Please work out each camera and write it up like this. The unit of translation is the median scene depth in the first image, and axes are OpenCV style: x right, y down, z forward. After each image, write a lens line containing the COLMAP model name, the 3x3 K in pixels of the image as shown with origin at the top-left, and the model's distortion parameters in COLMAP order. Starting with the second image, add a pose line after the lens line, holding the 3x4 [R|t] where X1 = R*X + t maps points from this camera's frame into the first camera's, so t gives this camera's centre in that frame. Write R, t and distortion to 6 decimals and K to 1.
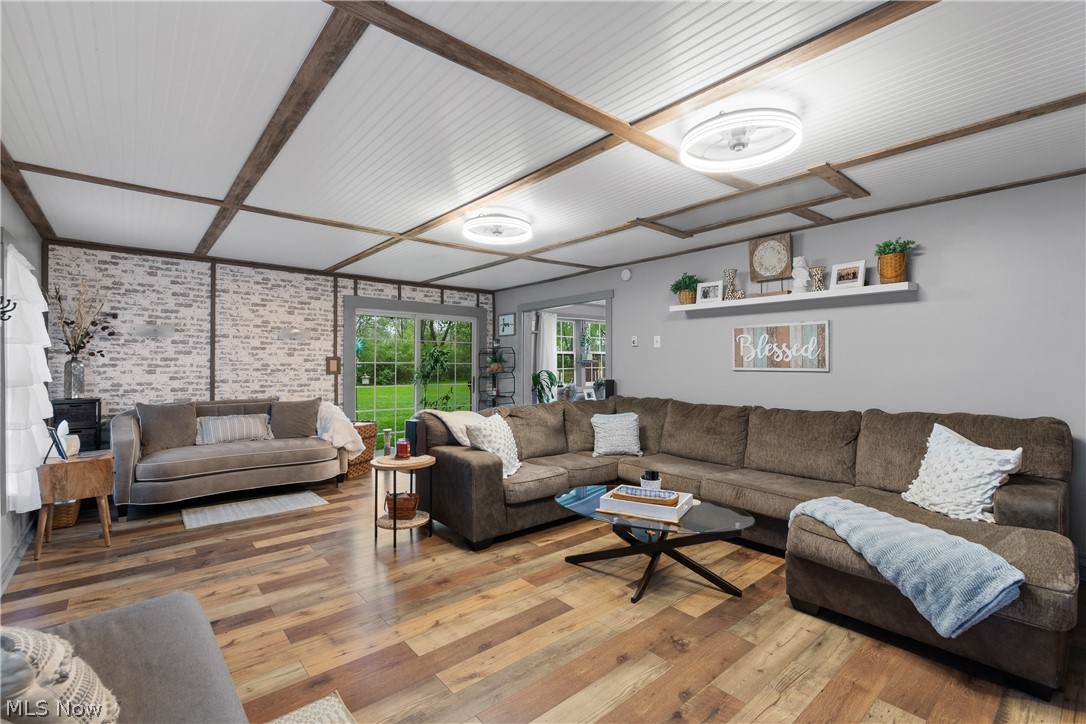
lens RADIAL K [[487.3, 0, 546.8], [0, 487.3, 363.2], [0, 0, 1]] dist [-0.005955, -0.000179]
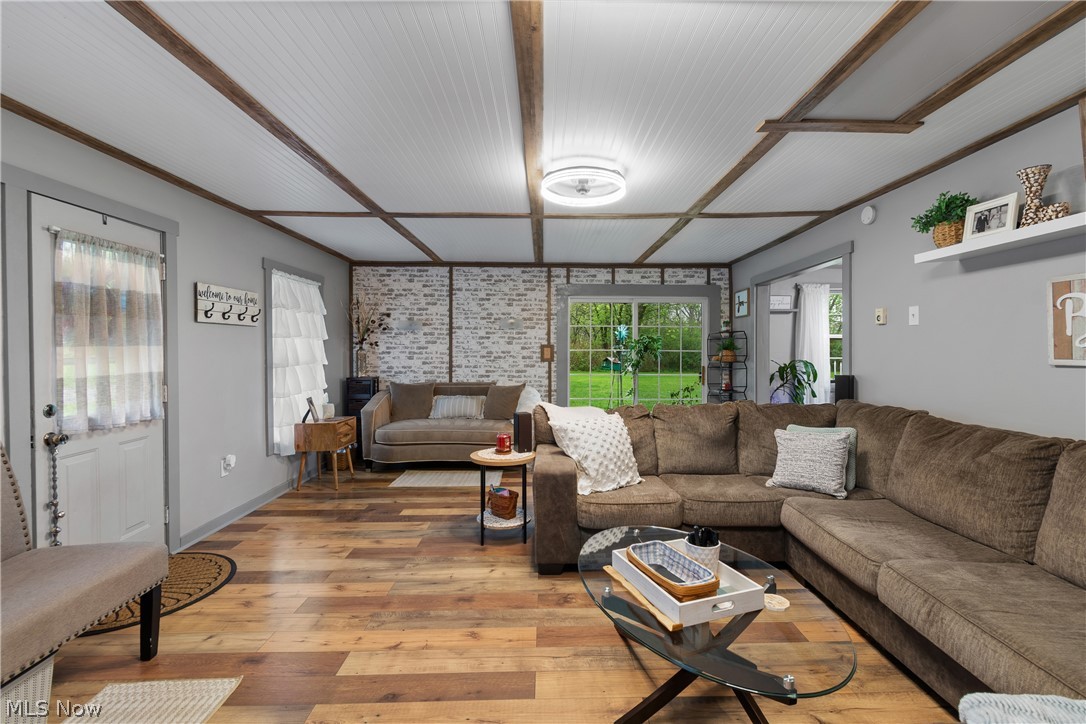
lens RADIAL K [[487.3, 0, 545.3], [0, 487.3, 354.6], [0, 0, 1]] dist [-0.005955, -0.000179]
pose [[0.768370, 0.004885, -0.639987, 0.243460], [0.001180, 0.999958, 0.009049, -0.001545], [0.640005, -0.007708, 0.768332, 0.219170]]
